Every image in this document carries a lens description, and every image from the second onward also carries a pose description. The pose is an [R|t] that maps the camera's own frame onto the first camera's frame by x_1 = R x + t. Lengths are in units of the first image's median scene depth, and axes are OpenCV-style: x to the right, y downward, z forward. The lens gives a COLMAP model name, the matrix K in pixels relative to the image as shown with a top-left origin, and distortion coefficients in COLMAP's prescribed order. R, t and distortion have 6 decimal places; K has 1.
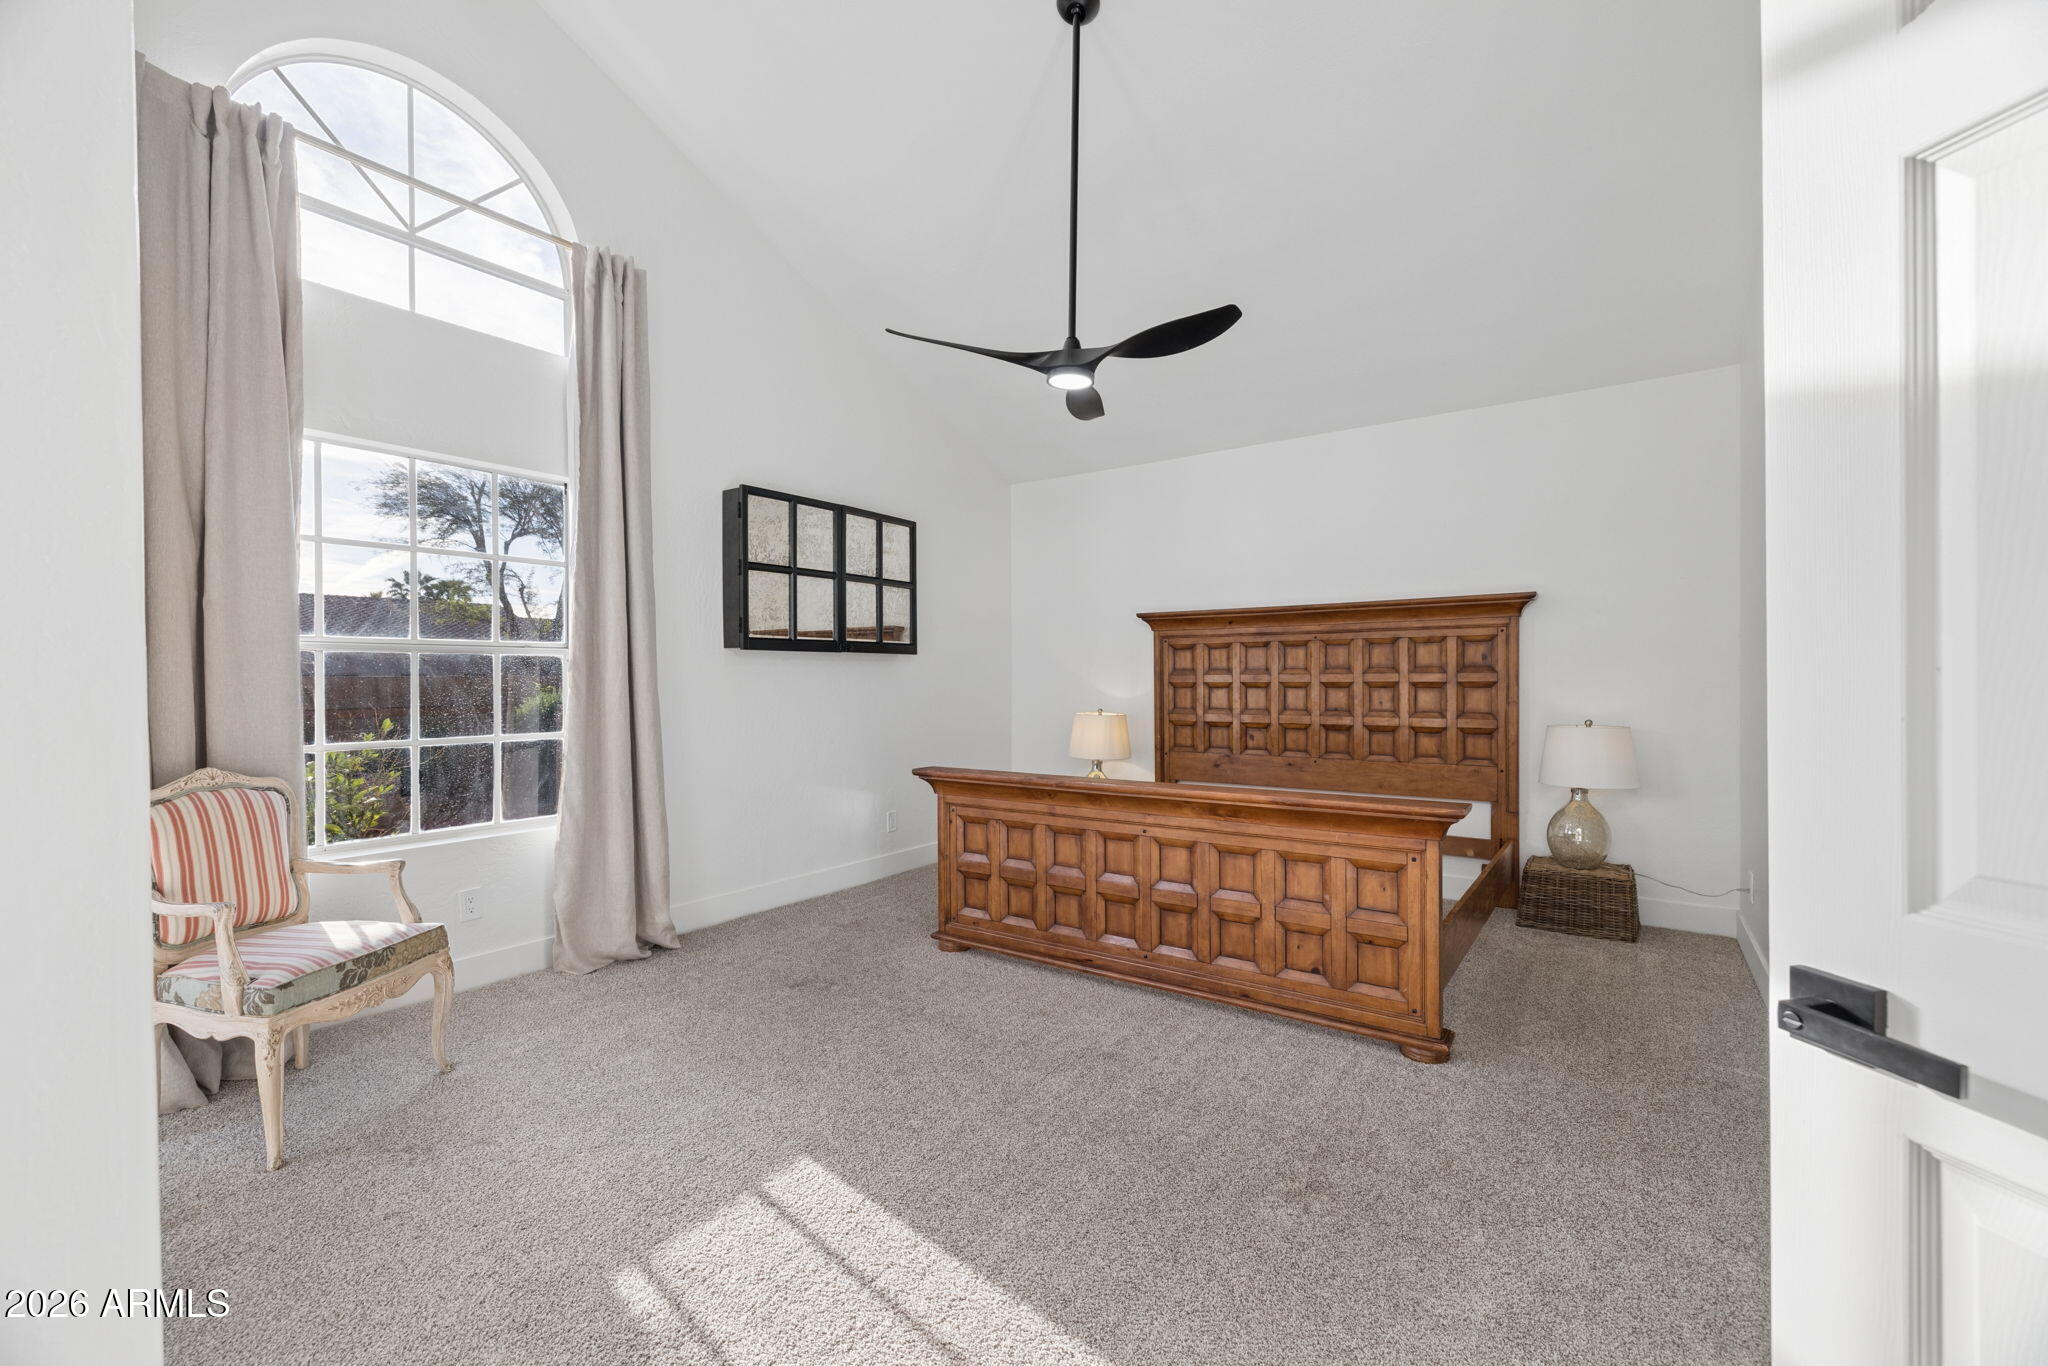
lens RADIAL K [[857.9, 0, 1016.3], [0, 857.9, 681.6], [0, 0, 1]] dist [-0.002005, -0.001941]
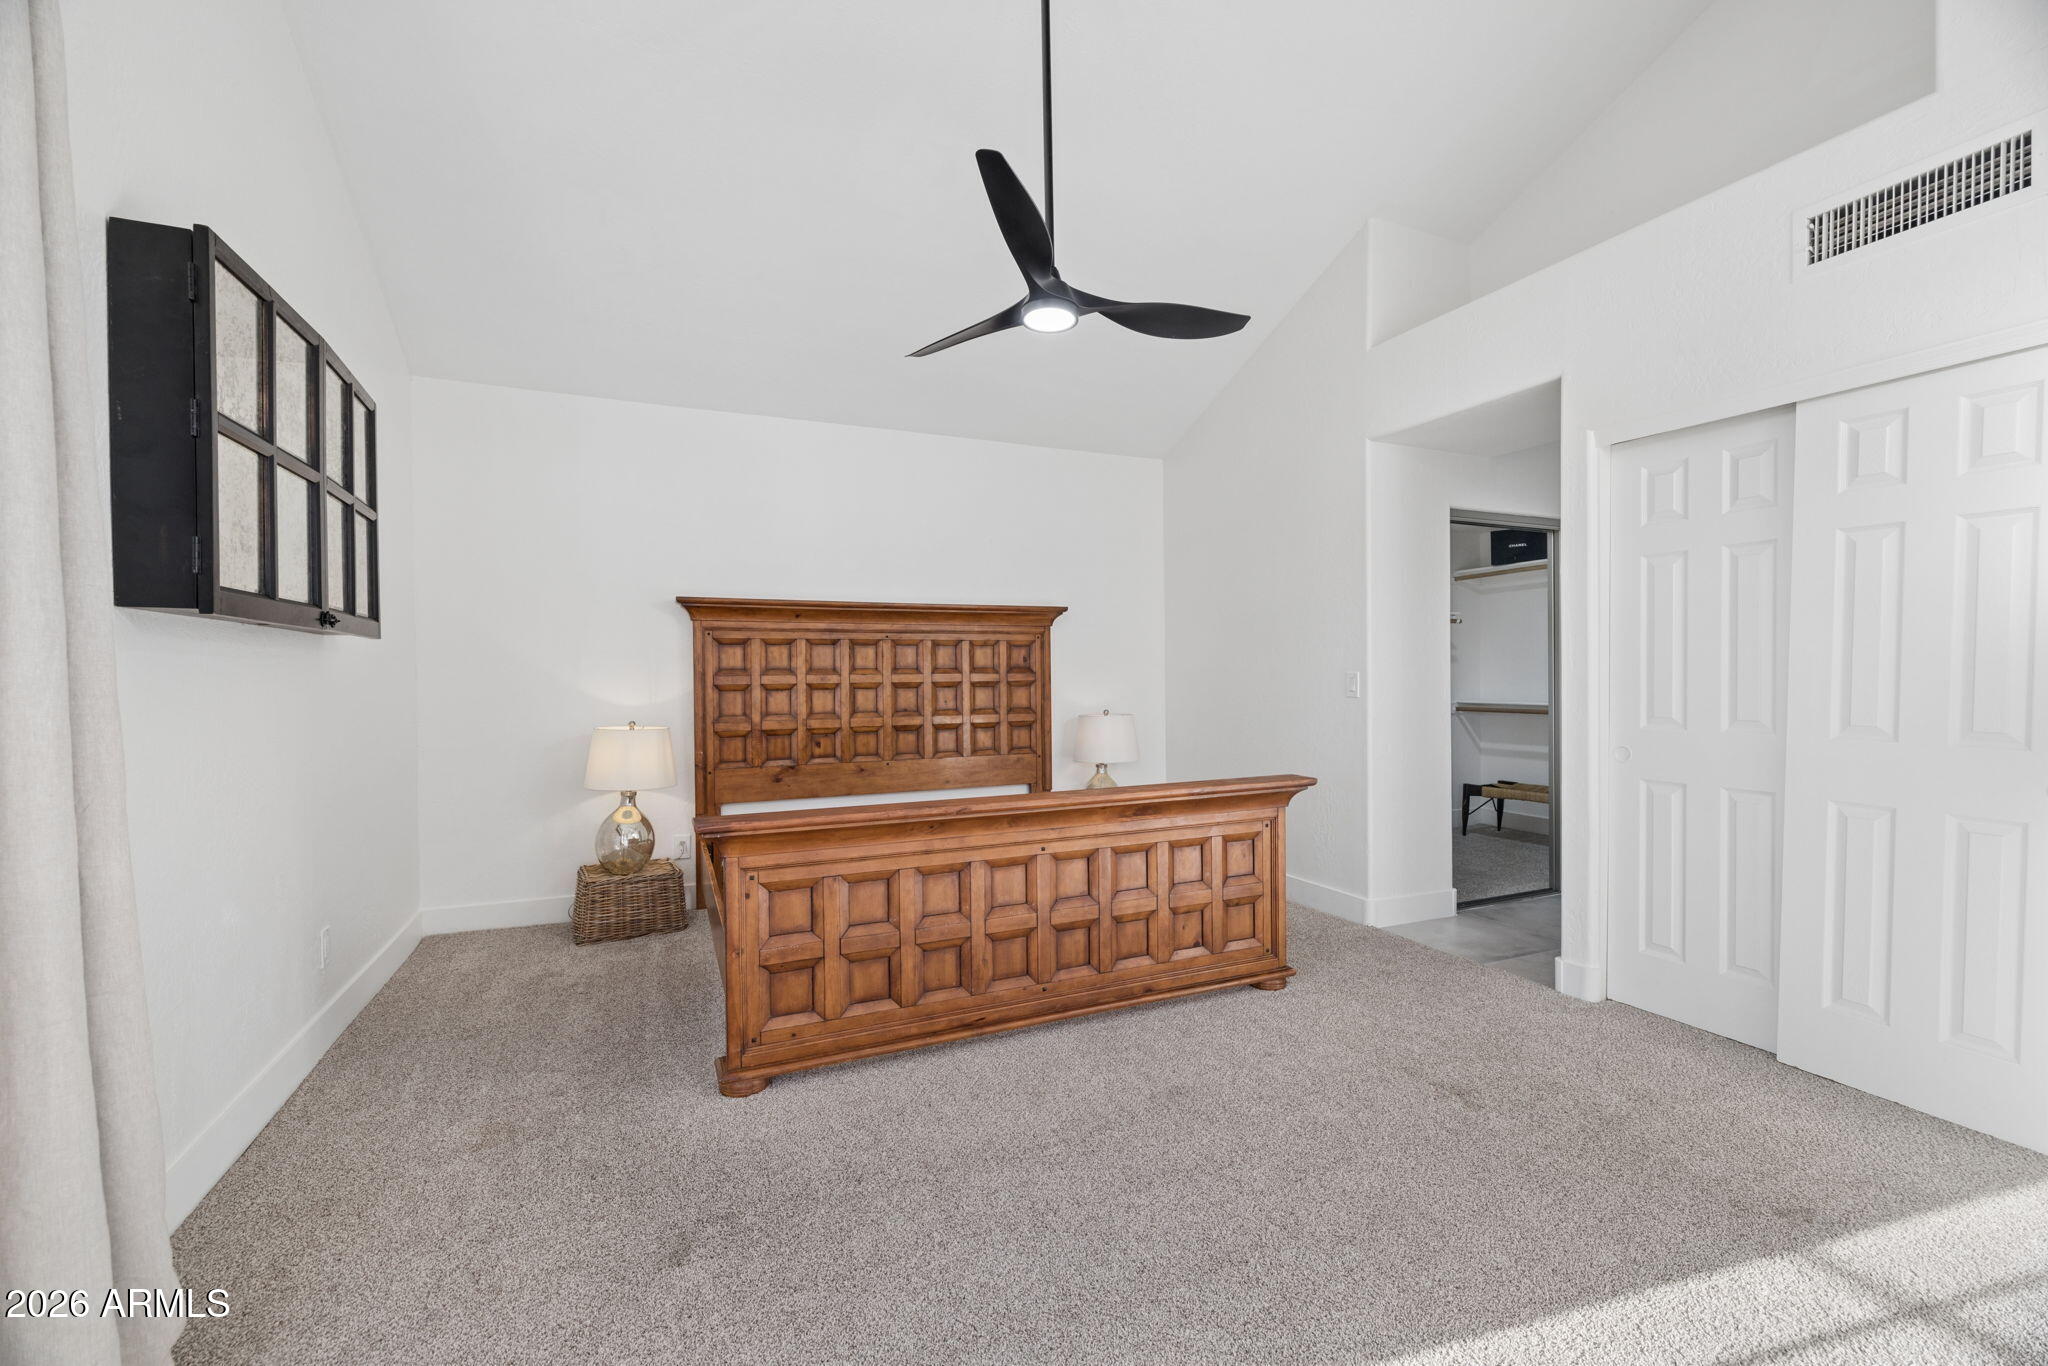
lens RADIAL K [[857.9, 0, 1024.8], [0, 857.9, 679.7], [0, 0, 1]] dist [-0.002005, -0.001941]
pose [[0.505702, -0.003426, 0.862701, -0.456846], [0.009281, 0.999956, -0.001469, 0.000153], [-0.862658, 0.008749, 0.505712, 0.412479]]
